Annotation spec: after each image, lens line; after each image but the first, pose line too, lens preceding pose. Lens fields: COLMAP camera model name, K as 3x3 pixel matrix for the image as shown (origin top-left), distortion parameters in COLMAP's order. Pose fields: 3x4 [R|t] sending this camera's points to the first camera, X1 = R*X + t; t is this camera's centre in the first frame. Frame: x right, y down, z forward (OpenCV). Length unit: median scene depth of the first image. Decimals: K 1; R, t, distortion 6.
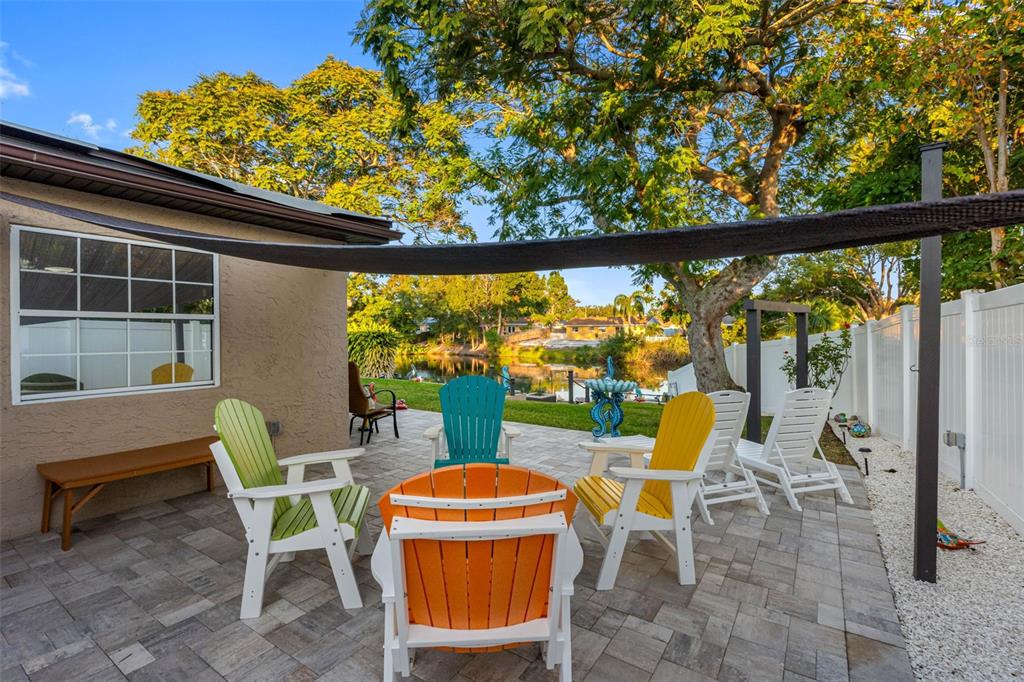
lens RADIAL K [[460.8, 0, 511.3], [0, 460.8, 342.1], [0, 0, 1]] dist [-0.006034, -0.000242]
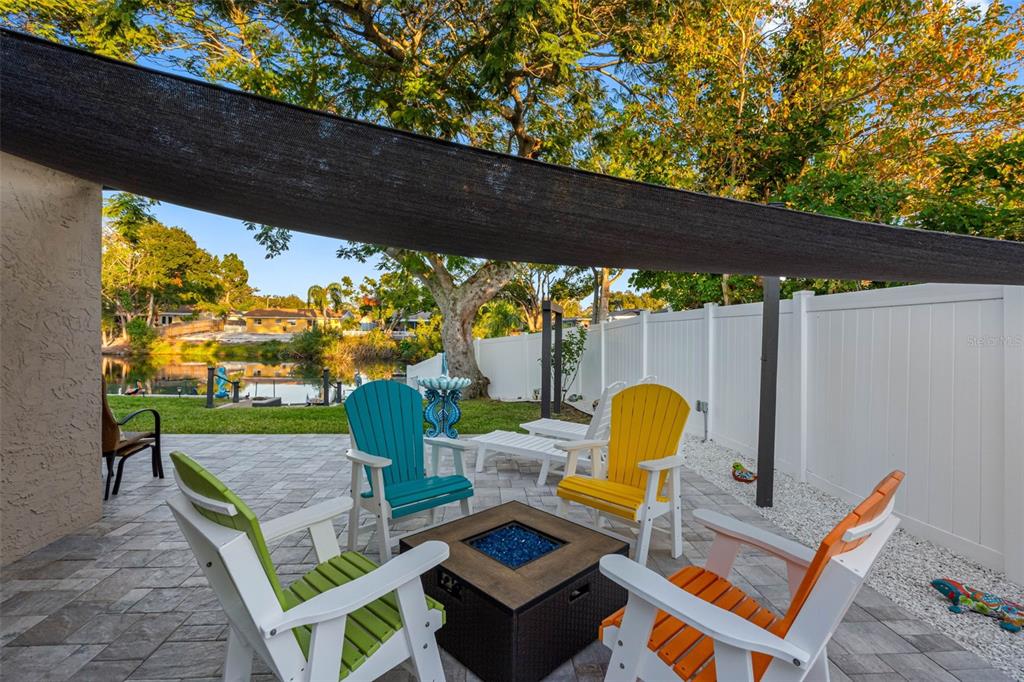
lens RADIAL K [[460.8, 0, 511.3], [0, 460.8, 342.1], [0, 0, 1]] dist [-0.006034, -0.000242]
pose [[0.790513, -0.004873, 0.612426, -0.020504], [-0.002968, 0.999926, 0.011787, -0.000224], [-0.612438, -0.011136, 0.790440, 0.012248]]
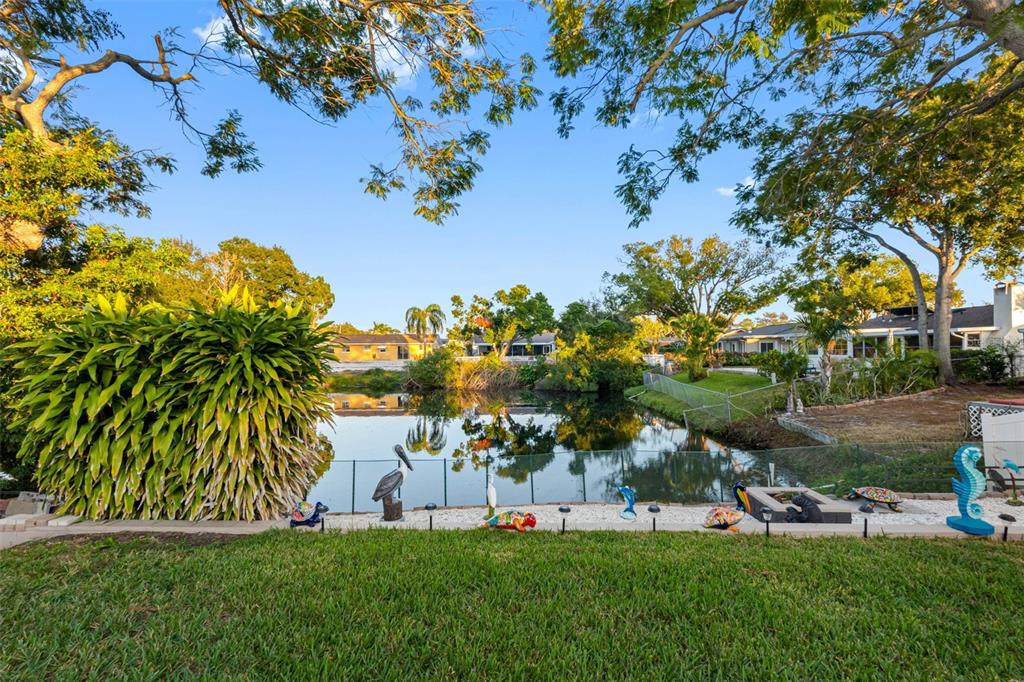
lens RADIAL K [[460.8, 0, 511.3], [0, 460.8, 342.1], [0, 0, 1]] dist [-0.006034, -0.000242]
pose [[0.822879, 0.011677, 0.568097, -0.097753], [0.015218, 0.998977, -0.042576, -0.000416], [-0.568013, 0.043680, 0.821860, 0.204849]]
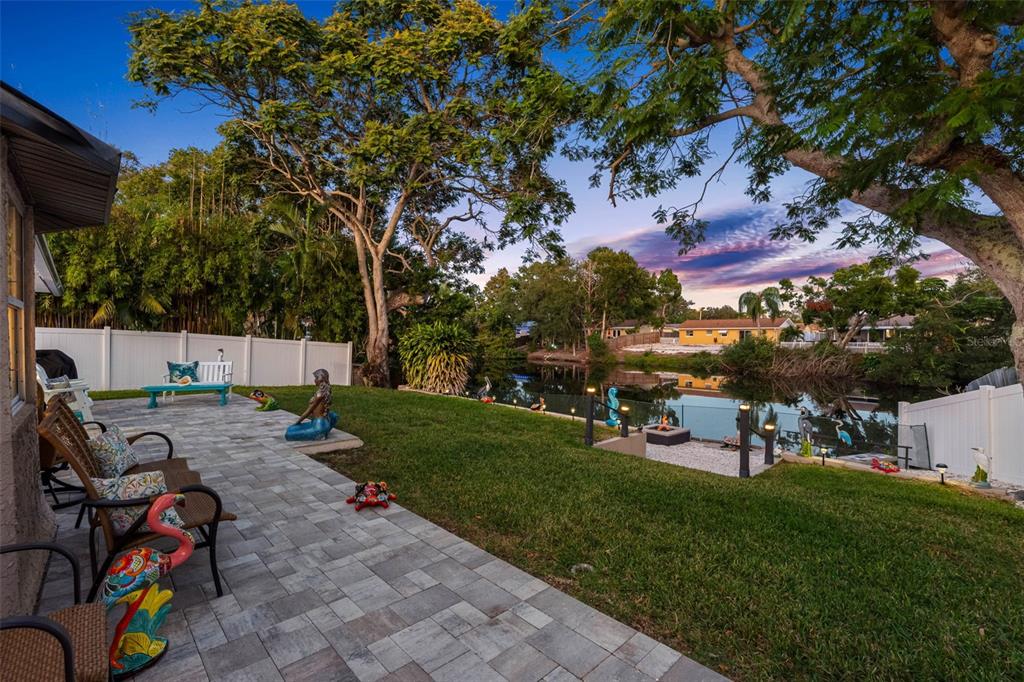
lens RADIAL K [[460.8, 0, 511.3], [0, 460.8, 342.1], [0, 0, 1]] dist [-0.006034, -0.000242]
pose [[0.975447, 0.006164, -0.220149, -0.002604], [-0.008097, 0.999936, -0.007879, -0.000783], [0.220086, 0.009468, 0.975434, 0.066472]]
